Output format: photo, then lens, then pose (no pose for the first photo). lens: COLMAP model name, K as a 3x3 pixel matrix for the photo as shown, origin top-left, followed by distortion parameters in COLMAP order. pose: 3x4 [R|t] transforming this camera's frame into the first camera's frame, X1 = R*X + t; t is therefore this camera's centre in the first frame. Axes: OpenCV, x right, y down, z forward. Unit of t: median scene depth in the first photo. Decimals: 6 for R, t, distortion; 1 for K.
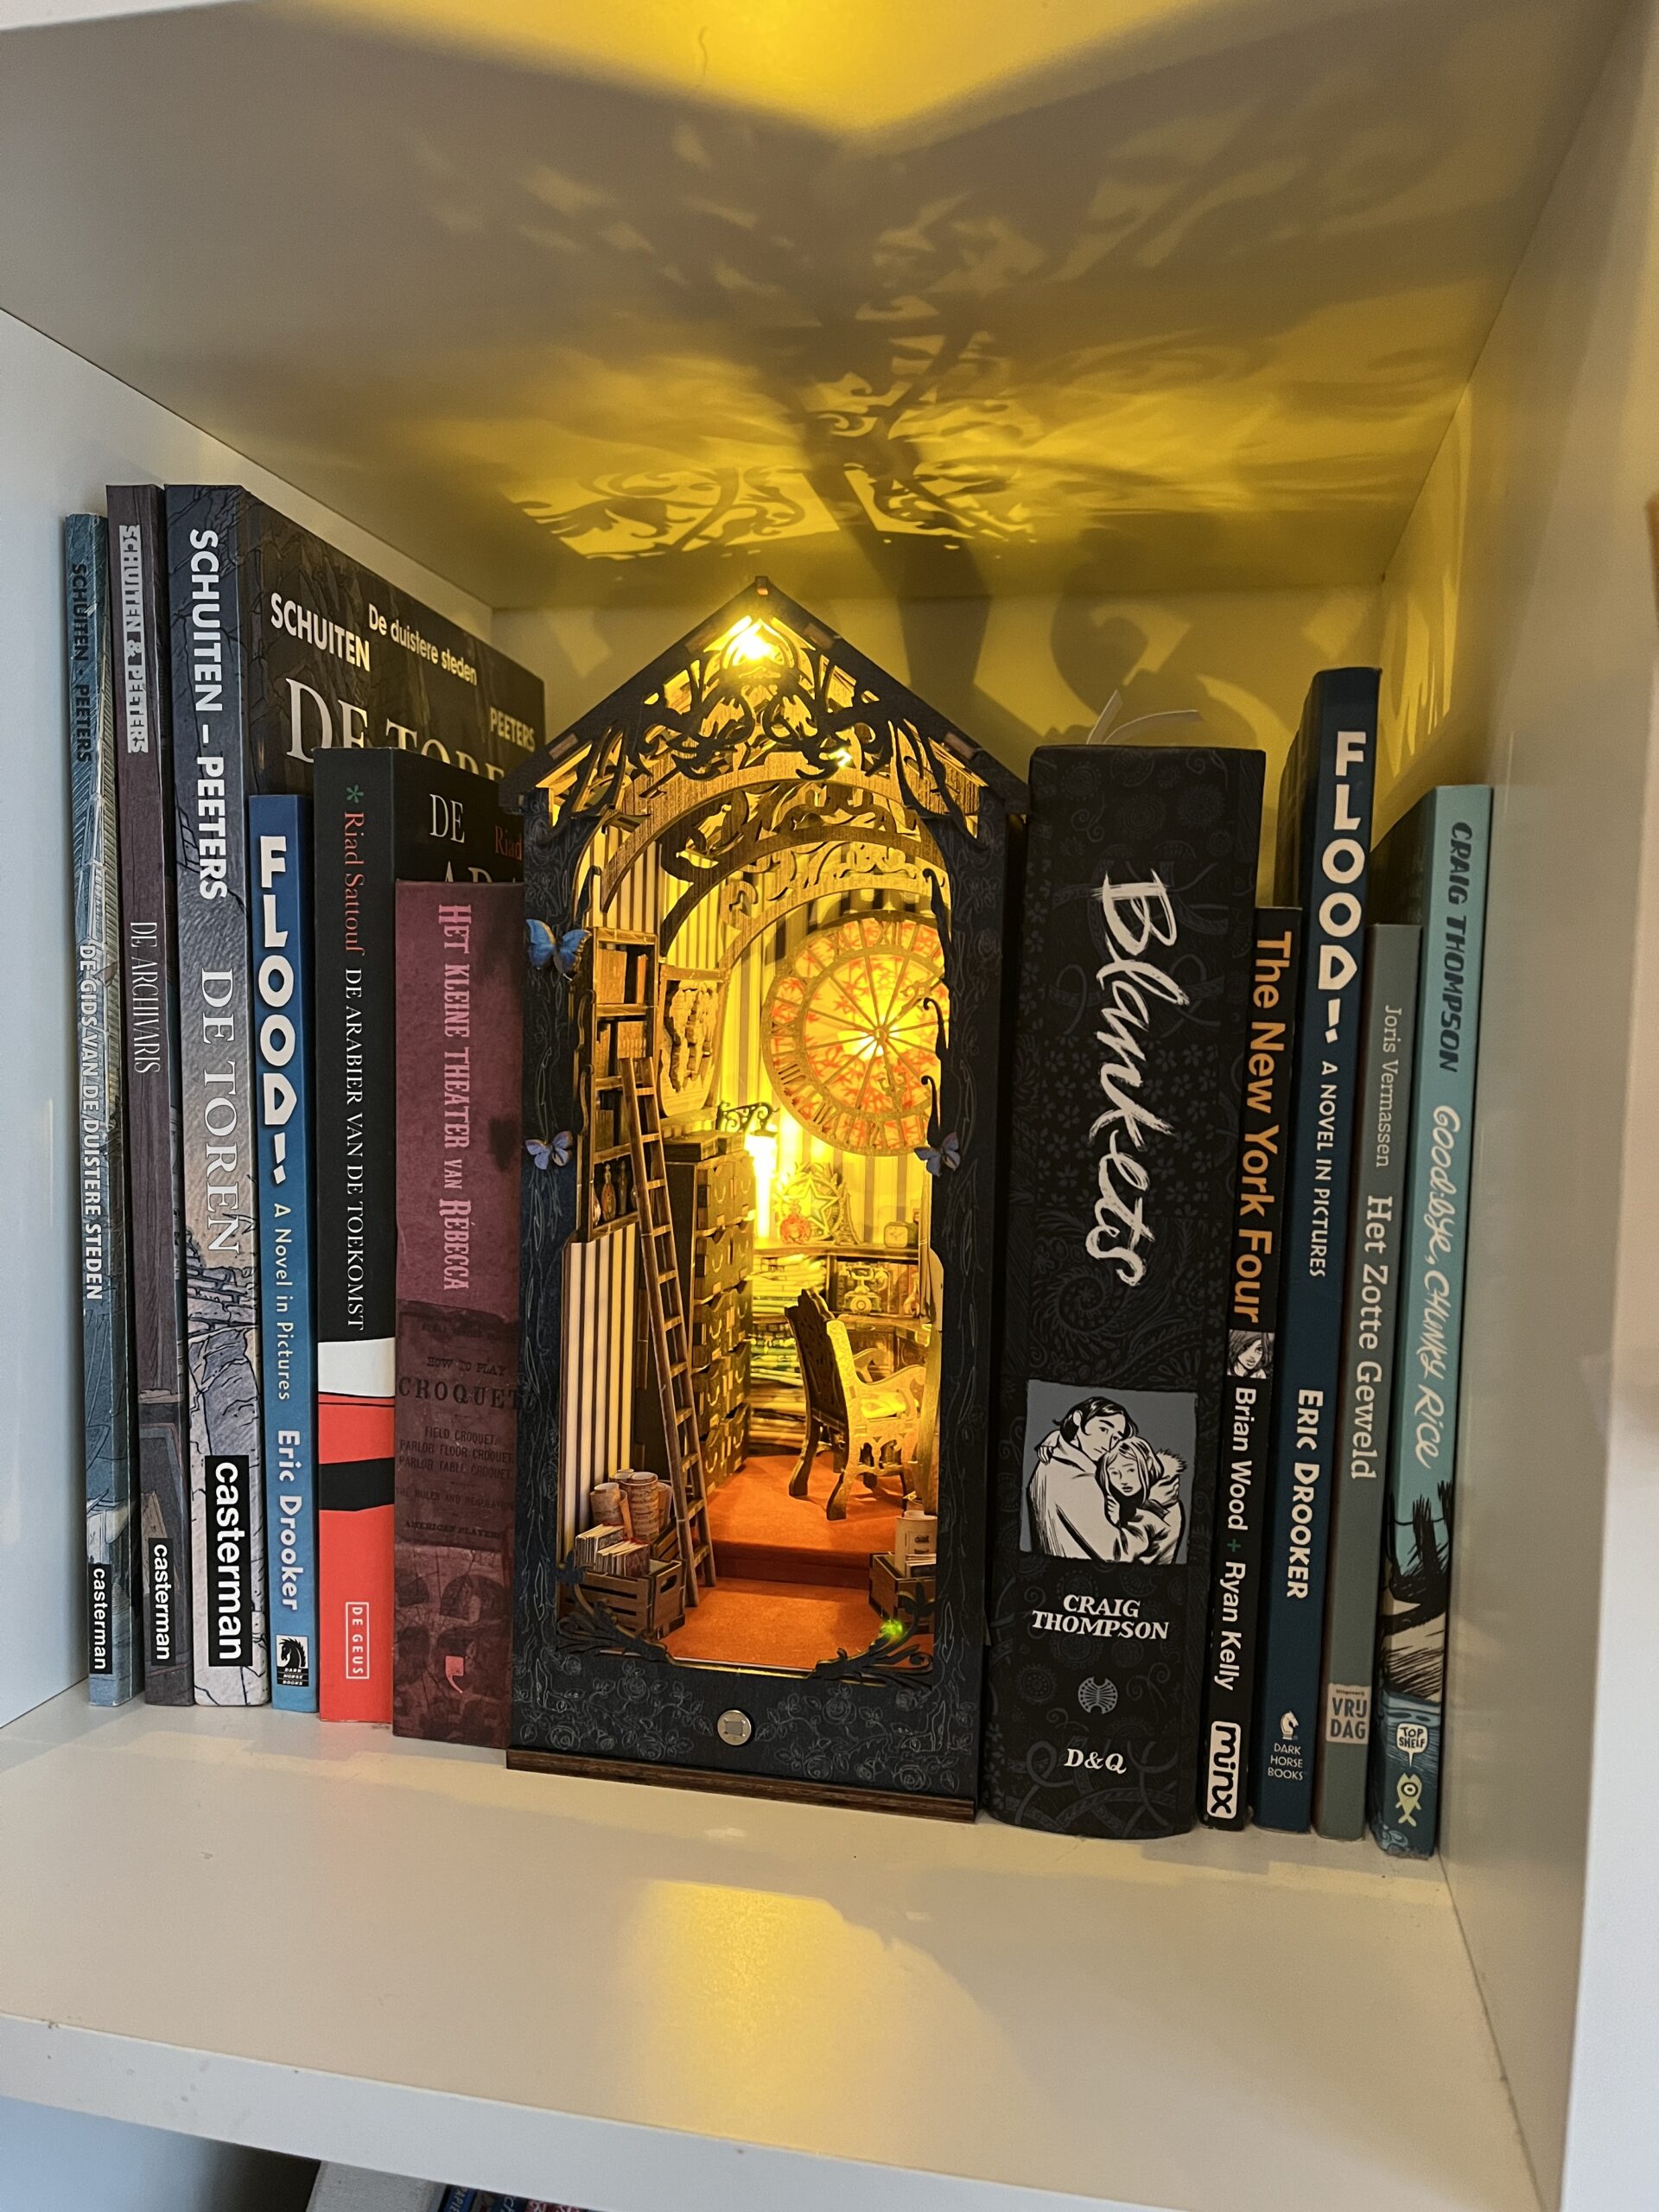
lens RADIAL K [[1691.3, 0, 832.0], [0, 1691.3, 1100.8], [0, 0, 1]] dist [0.037755, -0.060667]
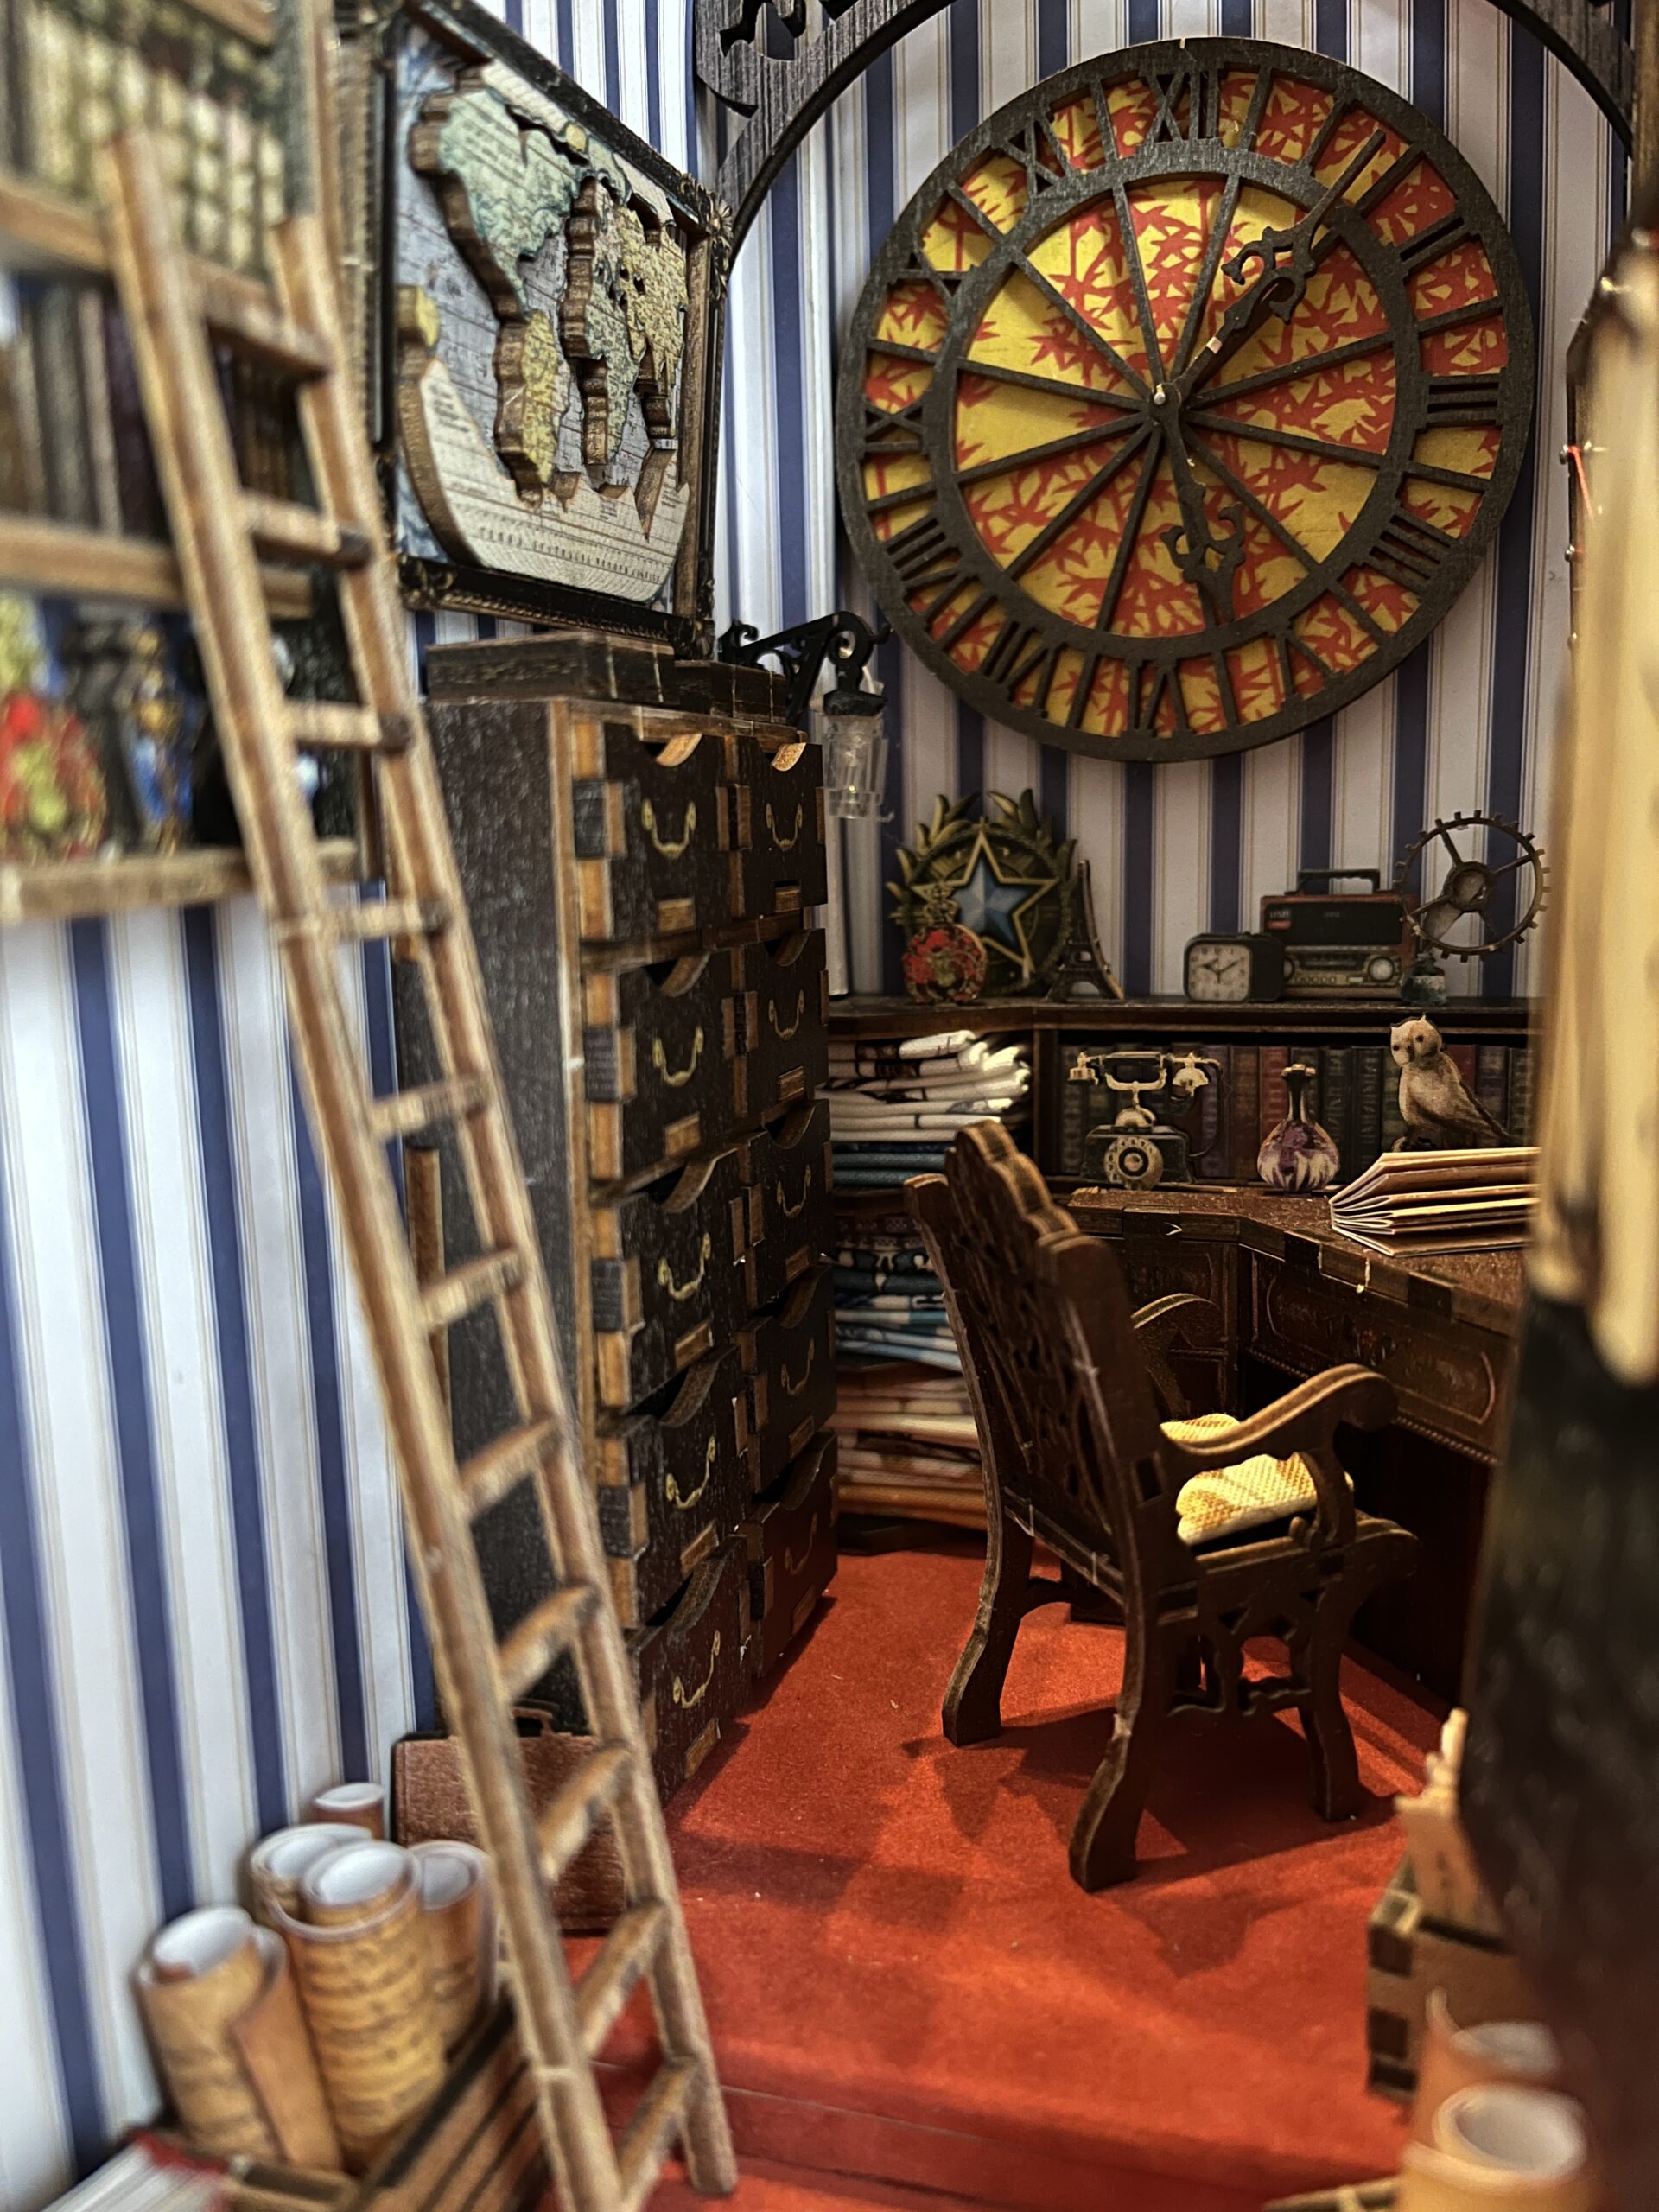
lens RADIAL K [[1695.8, 0, 865.5], [0, 1695.8, 1106.3], [0, 0, 1]] dist [0.046619, -0.087284]
pose [[0.994949, -0.031763, -0.095226, -0.006453], [0.042257, 0.993001, 0.110288, 0.088851], [0.091056, -0.113755, 0.989327, 0.848848]]
